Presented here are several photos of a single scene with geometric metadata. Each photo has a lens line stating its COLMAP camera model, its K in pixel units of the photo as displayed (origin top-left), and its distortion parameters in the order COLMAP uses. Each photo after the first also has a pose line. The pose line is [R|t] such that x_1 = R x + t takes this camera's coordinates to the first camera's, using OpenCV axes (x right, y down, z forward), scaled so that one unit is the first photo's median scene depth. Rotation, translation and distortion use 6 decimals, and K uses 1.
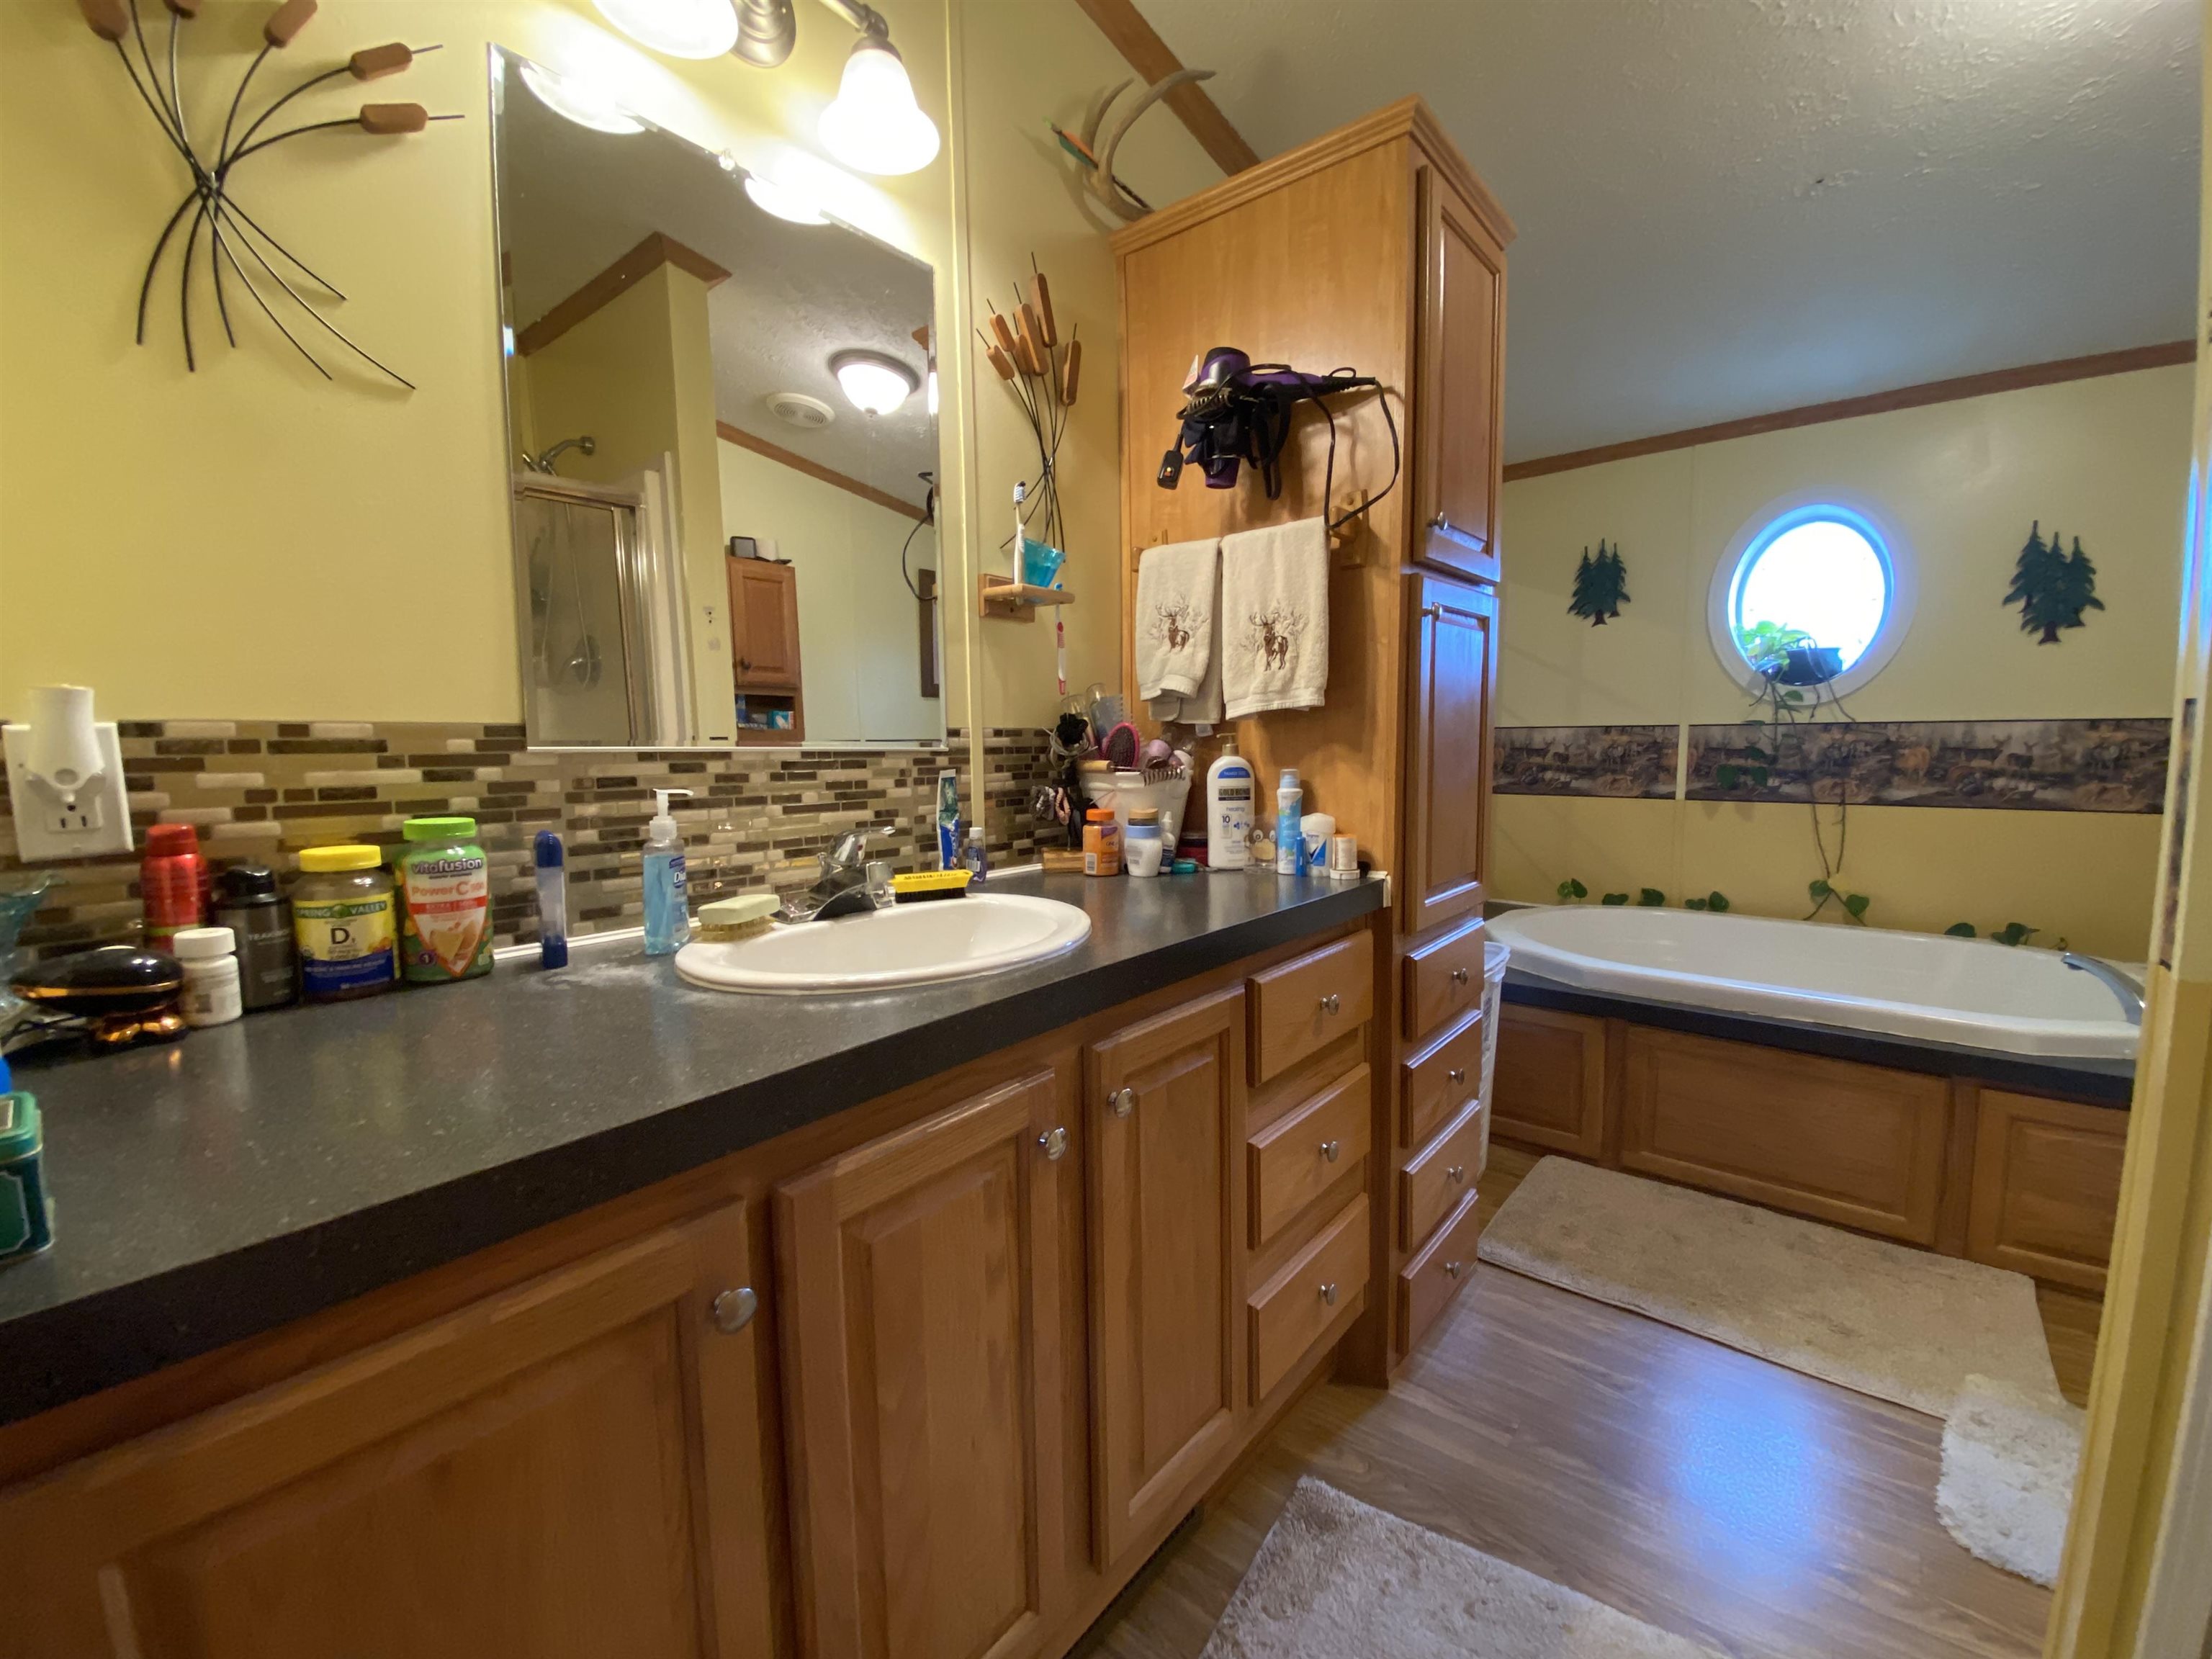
lens RADIAL K [[918.2, 0, 1093.8], [0, 918.2, 828.8], [0, 0, 1]] dist [-0.006543, -0.004921]
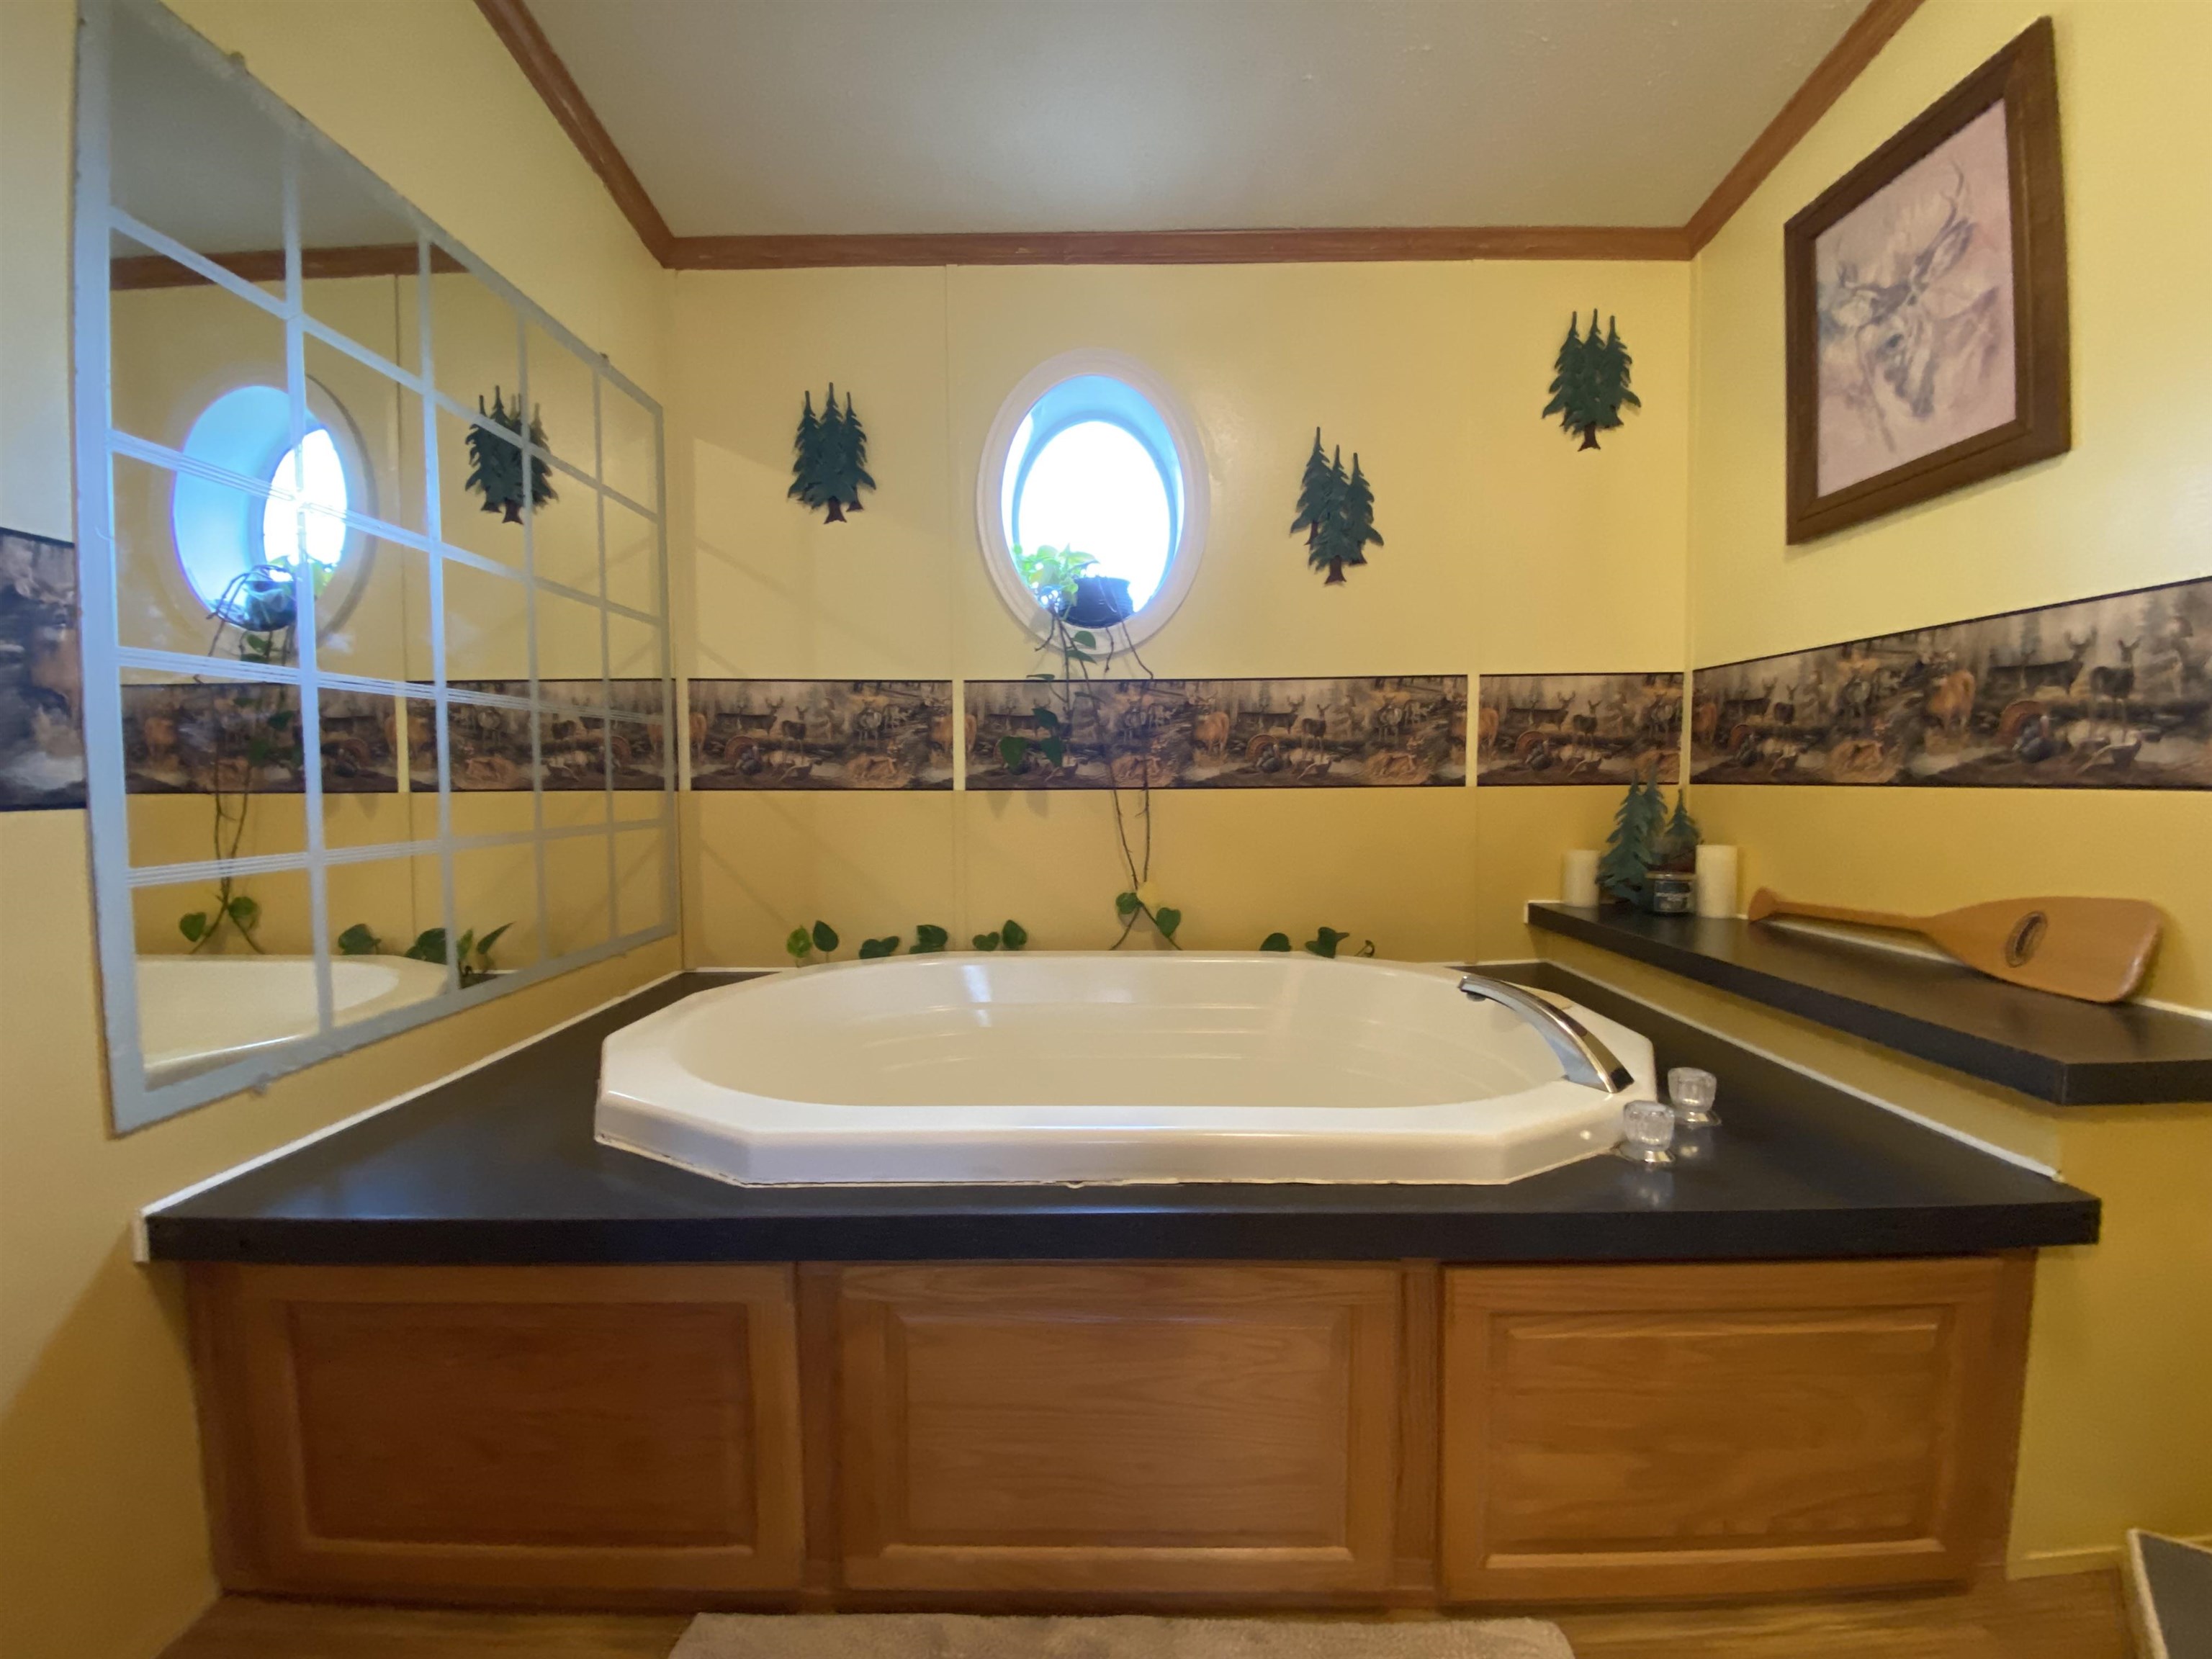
lens RADIAL K [[918.2, 0, 1104.5], [0, 918.2, 828.7], [0, 0, 1]] dist [-0.006543, -0.004921]
pose [[0.767297, -0.033780, 0.640401, 0.307835], [0.060531, 0.997968, -0.019884, 0.018574], [-0.638428, 0.054021, 0.767783, 0.439844]]
